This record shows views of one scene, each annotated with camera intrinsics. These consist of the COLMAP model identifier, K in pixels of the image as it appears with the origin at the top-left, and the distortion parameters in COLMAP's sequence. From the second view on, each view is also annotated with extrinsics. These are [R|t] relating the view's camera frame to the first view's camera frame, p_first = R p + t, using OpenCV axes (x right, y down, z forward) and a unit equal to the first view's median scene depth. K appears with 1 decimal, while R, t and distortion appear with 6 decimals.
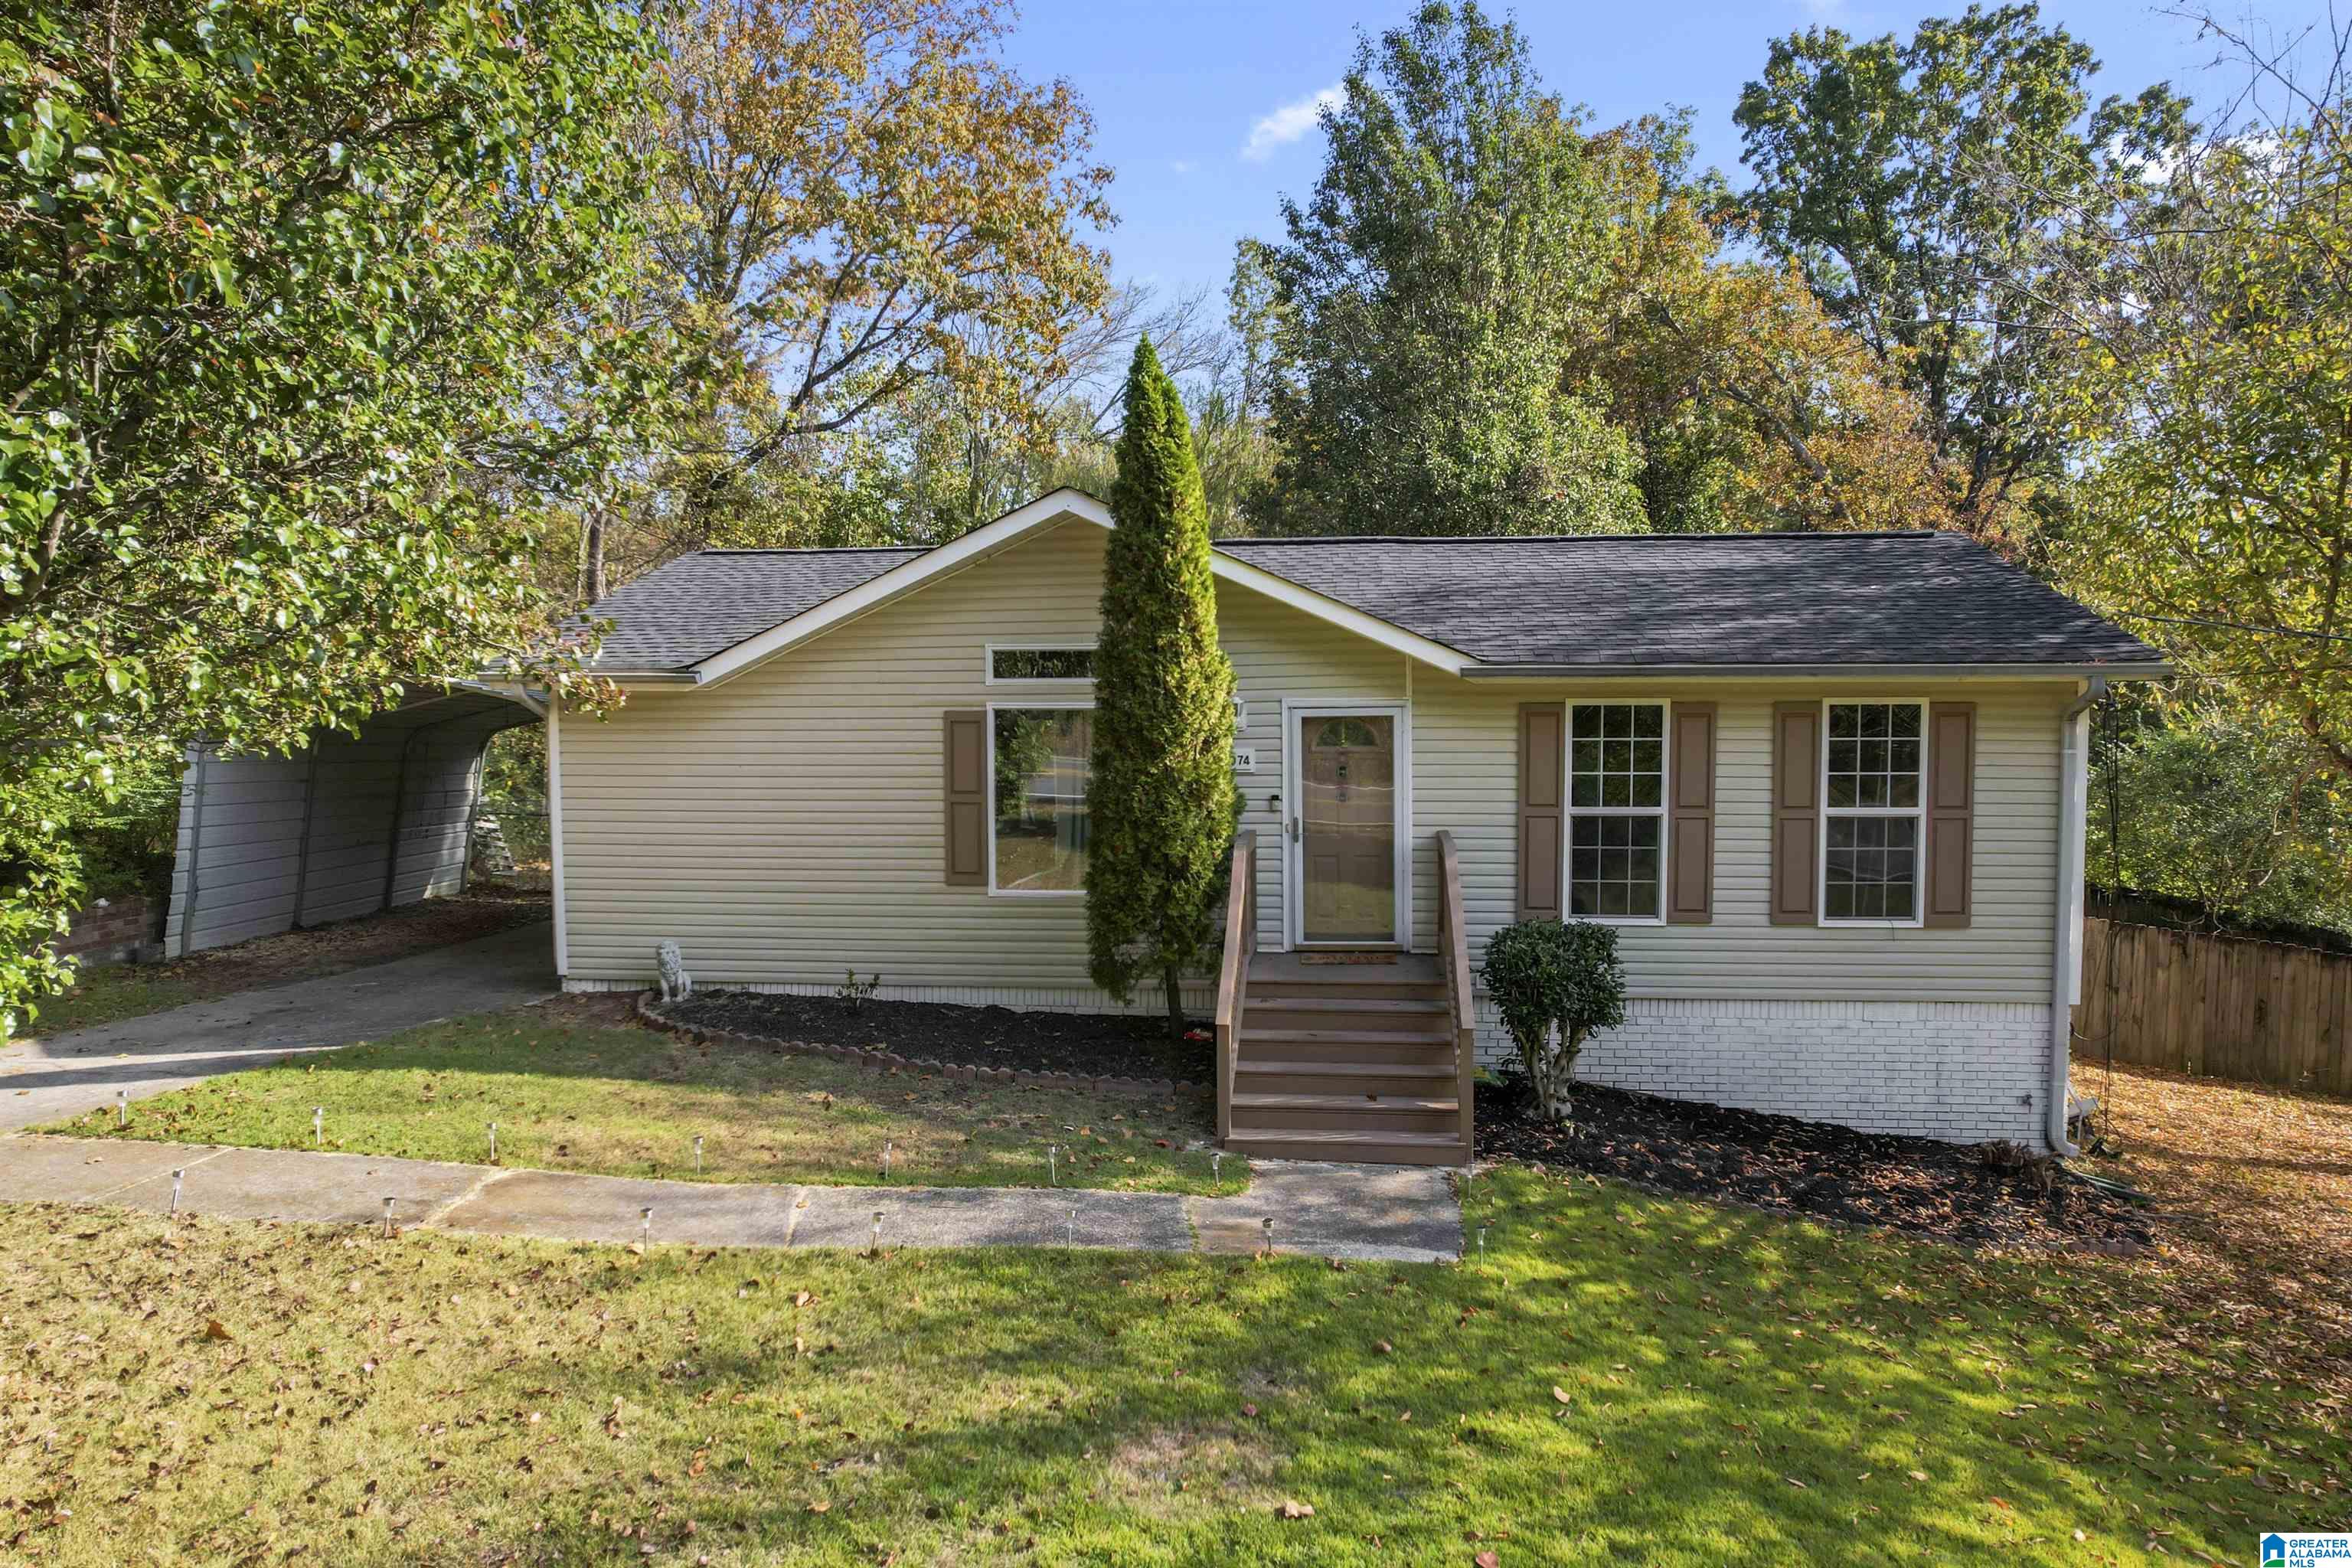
lens RADIAL K [[1505.4, 0, 1178.5], [0, 1505.4, 774.3], [0, 0, 1]] dist [-0.028292, 0.001797]
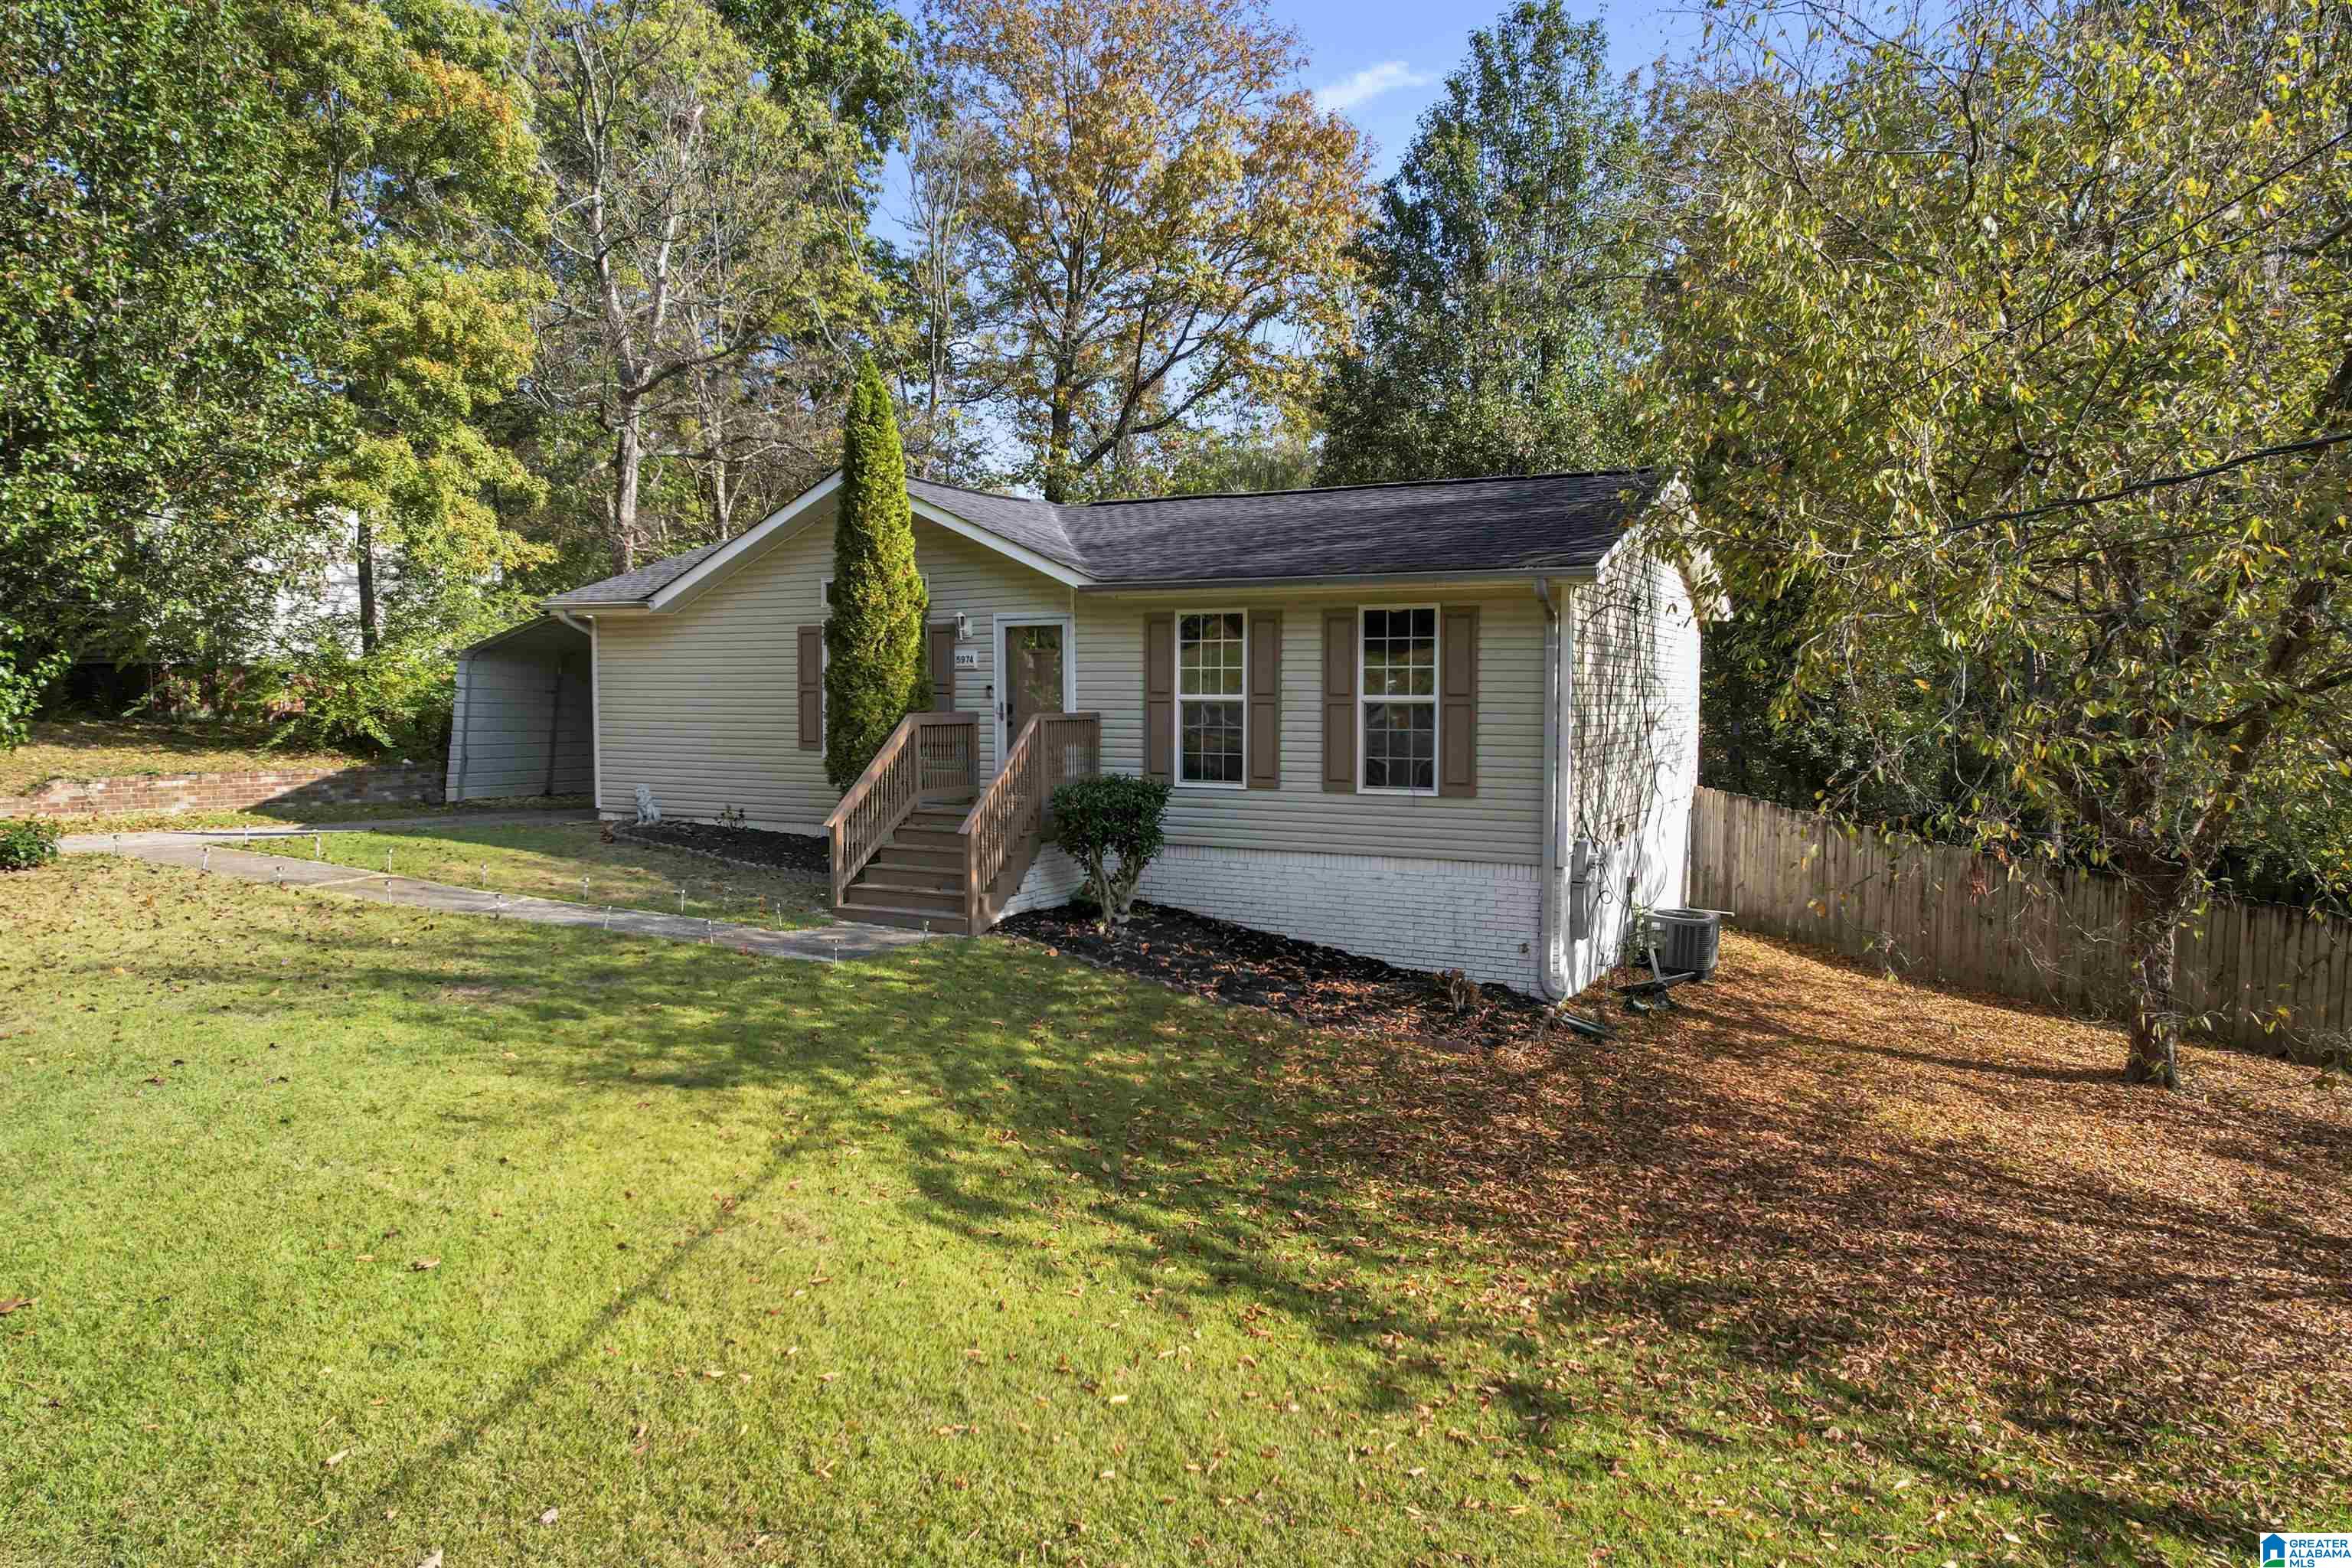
lens RADIAL K [[1505.4, 0, 1176.8], [0, 1505.4, 784.7], [0, 0, 1]] dist [-0.028292, 0.001797]
pose [[0.927540, 0.030007, -0.372518, 0.737371], [-0.027368, 0.999549, 0.012370, 0.082617], [0.372721, -0.001279, 0.927943, -0.188431]]
